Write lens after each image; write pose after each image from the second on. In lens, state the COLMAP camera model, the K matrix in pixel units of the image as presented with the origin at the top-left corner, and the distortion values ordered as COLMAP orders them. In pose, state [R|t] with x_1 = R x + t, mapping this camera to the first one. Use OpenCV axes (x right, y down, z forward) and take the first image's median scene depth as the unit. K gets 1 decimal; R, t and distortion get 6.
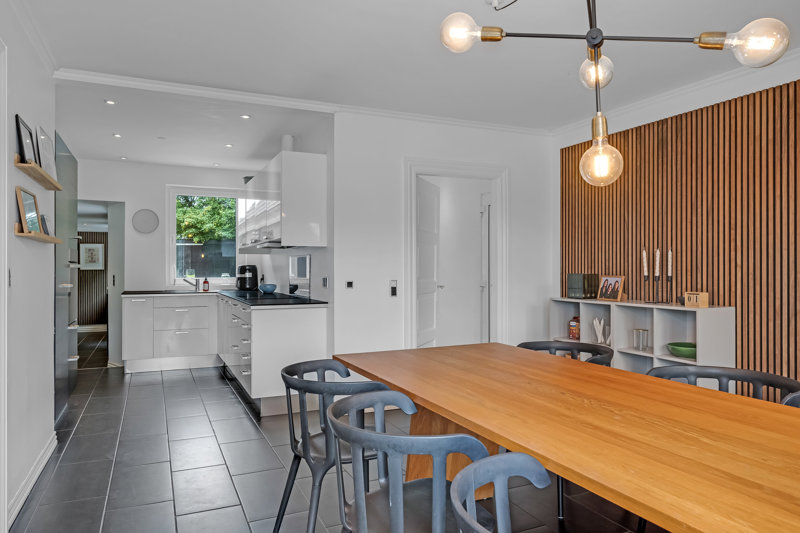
lens RADIAL K [[536.3, 0, 400.0], [0, 536.3, 266.5], [0, 0, 1]] dist [0.000949, 0.000205]
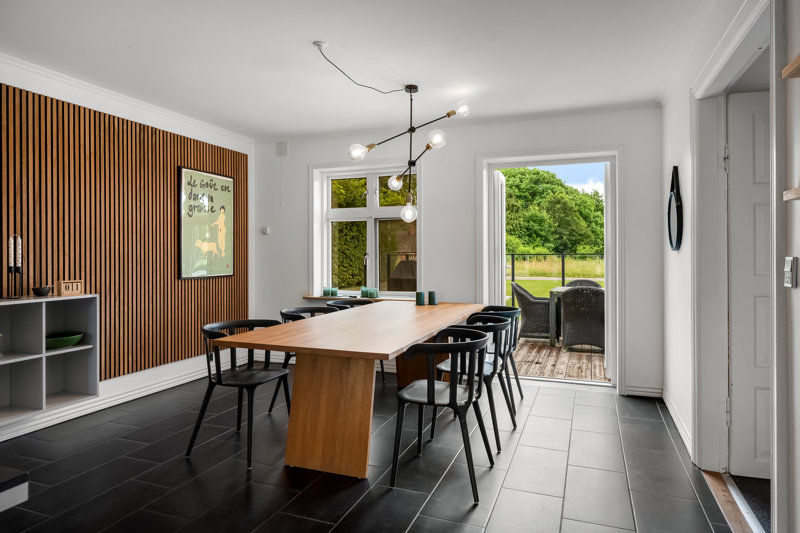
lens RADIAL K [[493.2, 0, 399.8], [0, 493.2, 256.4], [0, 0, 1]] dist [-0.001121, -0.000266]
pose [[-0.693476, -0.001978, 0.720477, -0.567469], [-0.000841, 0.999998, 0.001936, -0.000714], [-0.720479, 0.000737, -0.693476, 1.209086]]
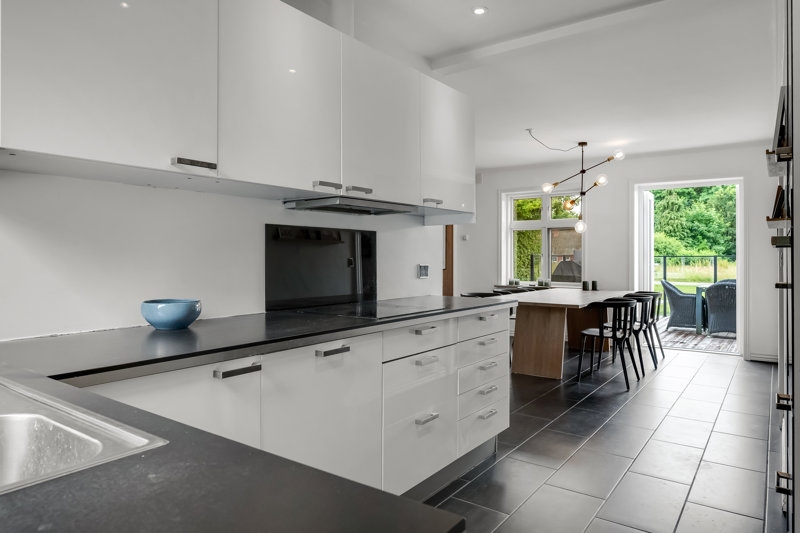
lens RADIAL K [[521.4, 0, 400.0], [0, 521.4, 258.0], [0, 0, 1]] dist [0.000757, 0.000115]
pose [[-0.485347, -0.001320, 0.874321, -0.778299], [-0.005322, 0.999985, -0.001444, 0.007141], [-0.874305, -0.005354, -0.485347, 1.485728]]
